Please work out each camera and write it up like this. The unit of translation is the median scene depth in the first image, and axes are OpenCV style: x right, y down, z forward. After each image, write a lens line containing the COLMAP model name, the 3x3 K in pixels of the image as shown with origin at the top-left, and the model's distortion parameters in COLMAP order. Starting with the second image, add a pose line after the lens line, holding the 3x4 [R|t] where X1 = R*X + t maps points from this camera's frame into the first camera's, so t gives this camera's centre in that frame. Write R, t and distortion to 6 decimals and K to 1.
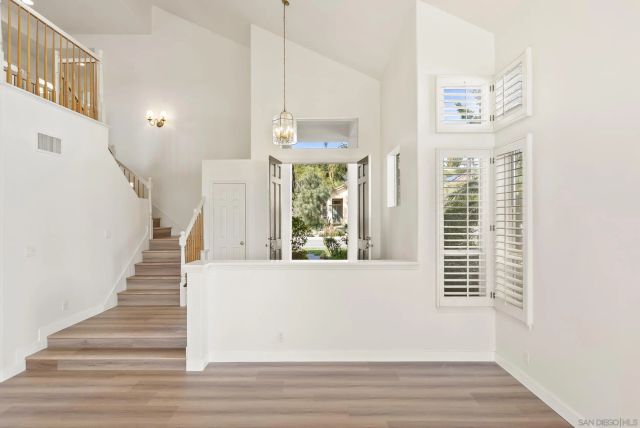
lens RADIAL K [[341.6, 0, 318.6], [0, 341.6, 212.0], [0, 0, 1]] dist [0.001488, 0.000877]
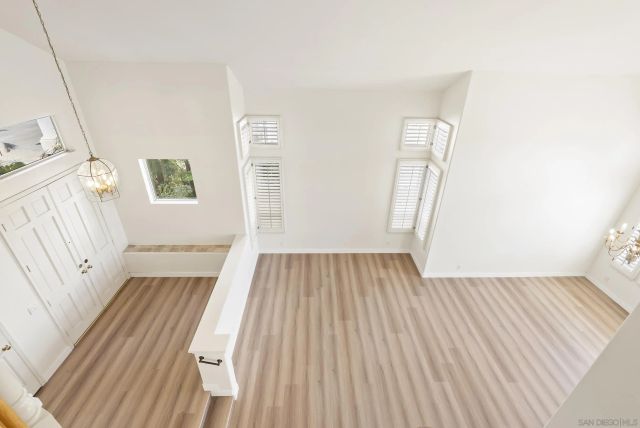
lens RADIAL K [[295.1, 0, 320.0], [0, 295.1, 214.0], [0, 0, 1]] dist [-0.001642, 0.000426]
pose [[-0.029442, -0.486661, 0.873095, -0.918149], [-0.033453, 0.873464, 0.485739, -0.641981], [-0.999007, -0.014907, -0.041997, 0.646104]]
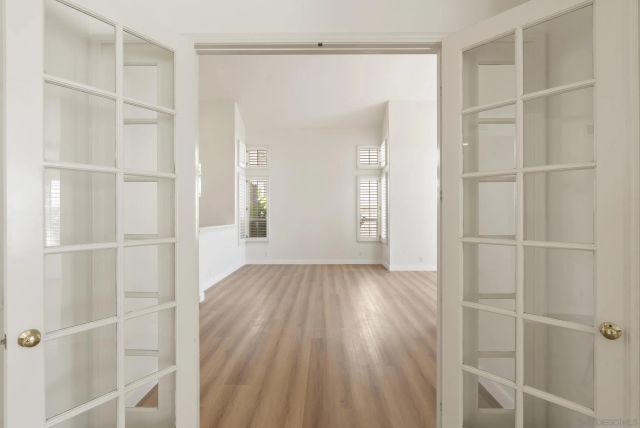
lens RADIAL K [[295.1, 0, 320.0], [0, 295.1, 214.0], [0, 0, 1]] dist [-0.001642, 0.000426]
pose [[0.007748, 0.002720, 0.999966, -1.447010], [-0.008517, 0.999960, -0.002654, 0.074941], [-0.999934, -0.008496, 0.007771, 0.425430]]
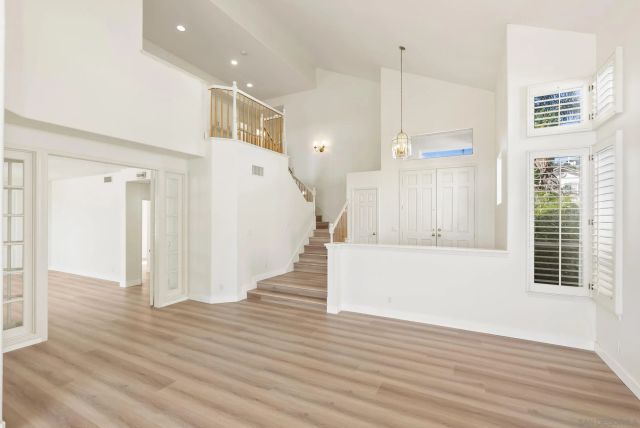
lens RADIAL K [[295.1, 0, 320.0], [0, 295.1, 214.0], [0, 0, 1]] dist [-0.001642, 0.000426]
pose [[0.884643, -0.002402, -0.466263, 0.181435], [0.003809, 0.999991, 0.002076, 0.015433], [0.466254, -0.003613, 0.884644, -0.167531]]
